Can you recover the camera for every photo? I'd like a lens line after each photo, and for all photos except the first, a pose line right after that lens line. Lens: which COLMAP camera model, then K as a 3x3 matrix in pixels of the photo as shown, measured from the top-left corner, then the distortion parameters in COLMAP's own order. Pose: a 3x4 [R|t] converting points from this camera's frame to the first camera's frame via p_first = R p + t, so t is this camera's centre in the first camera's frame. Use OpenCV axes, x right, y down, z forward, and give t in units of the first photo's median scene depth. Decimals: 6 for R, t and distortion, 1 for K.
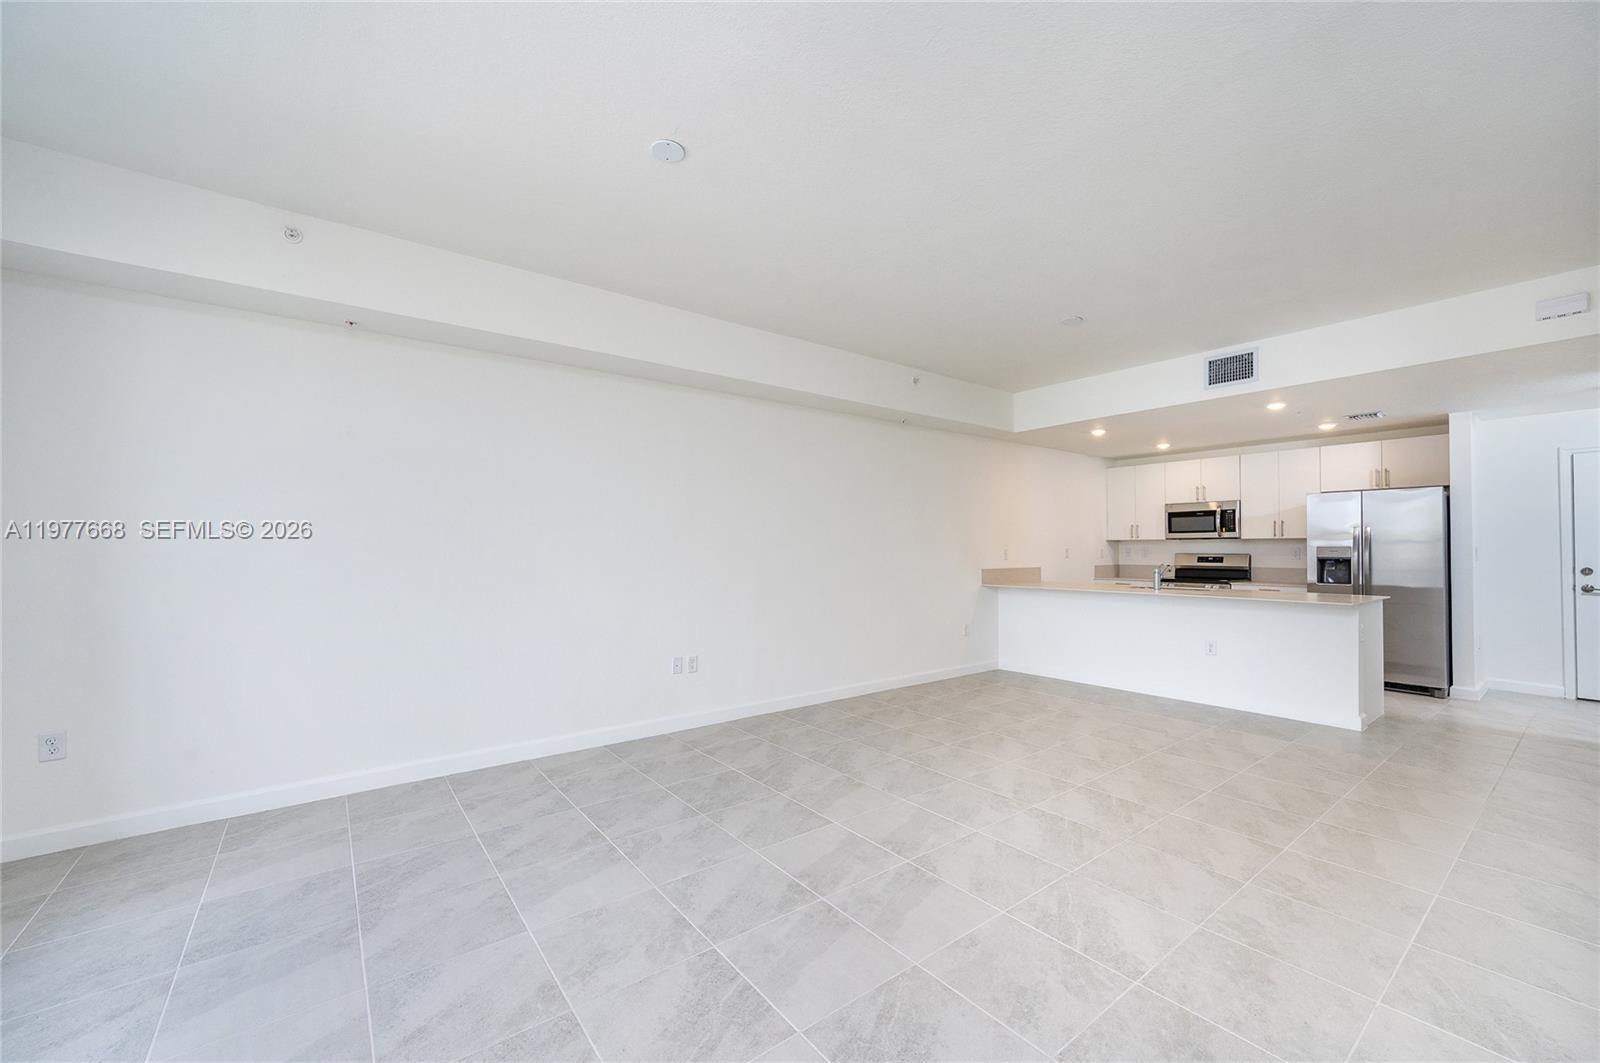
lens RADIAL K [[629.7, 0, 798.1], [0, 629.7, 535.0], [0, 0, 1]] dist [-0.009838, 0.001009]
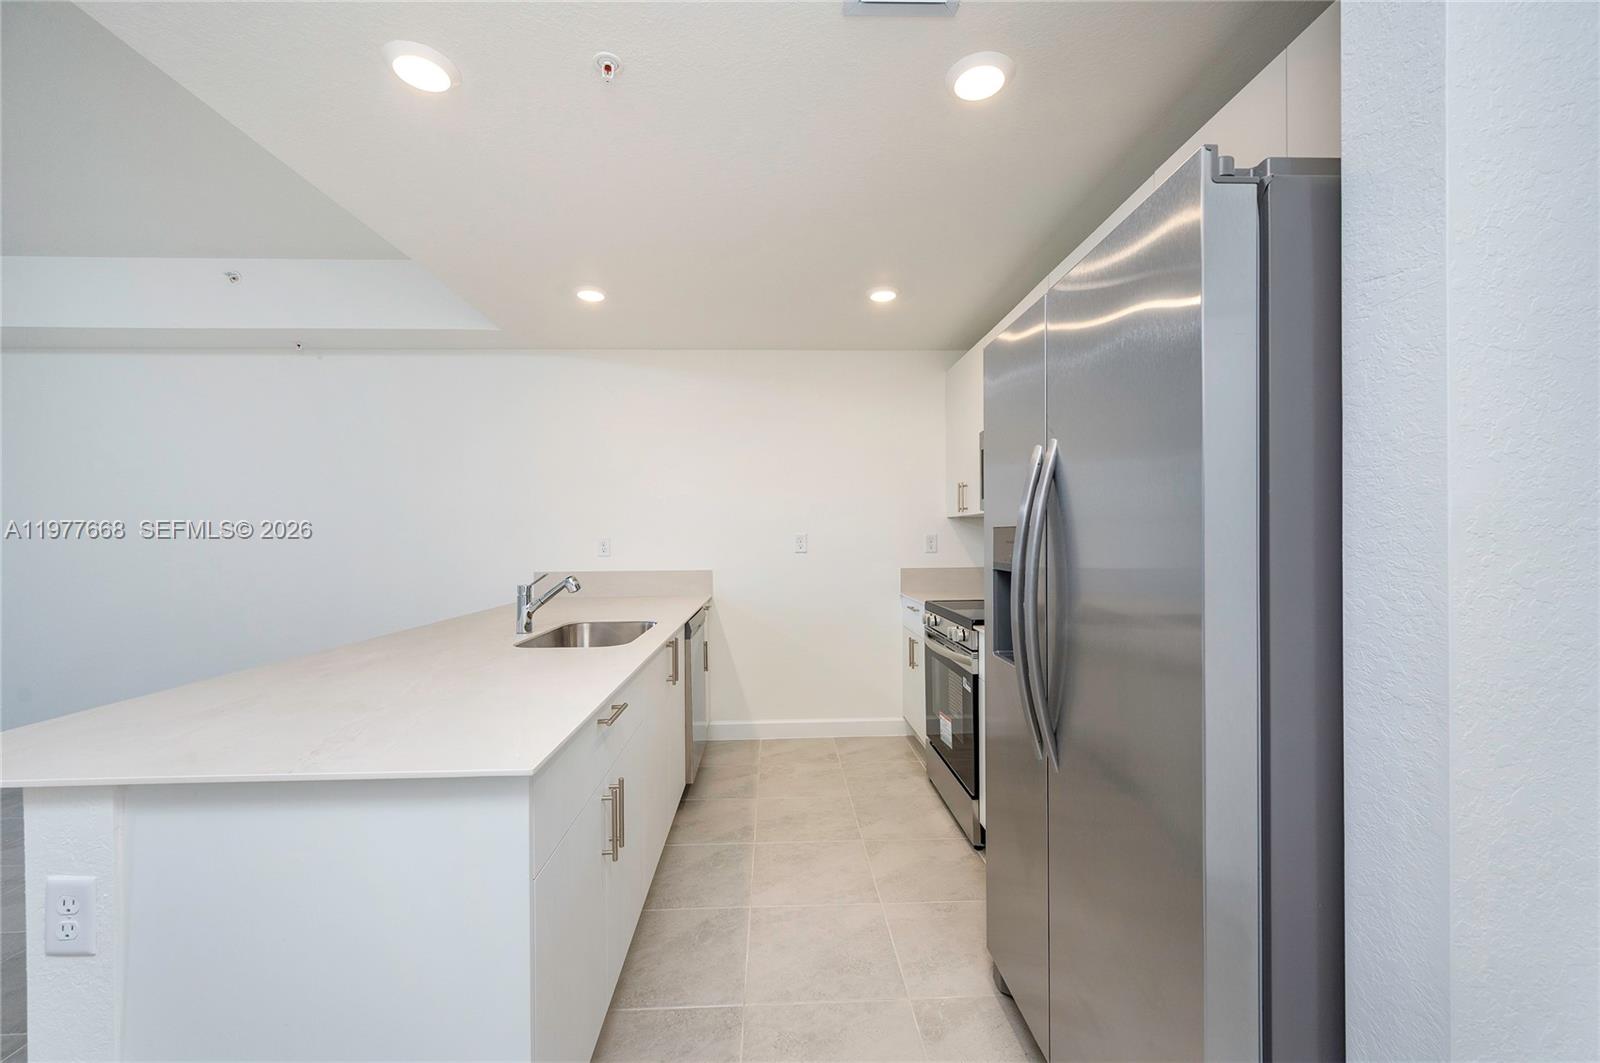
lens RADIAL K [[629.7, 0, 788.5], [0, 629.7, 532.3], [0, 0, 1]] dist [-0.009838, 0.001009]
pose [[0.834027, -0.006803, -0.551682, 1.359934], [0.018585, 0.999703, 0.015768, 0.019835], [0.551411, -0.023404, 0.833905, 1.050668]]
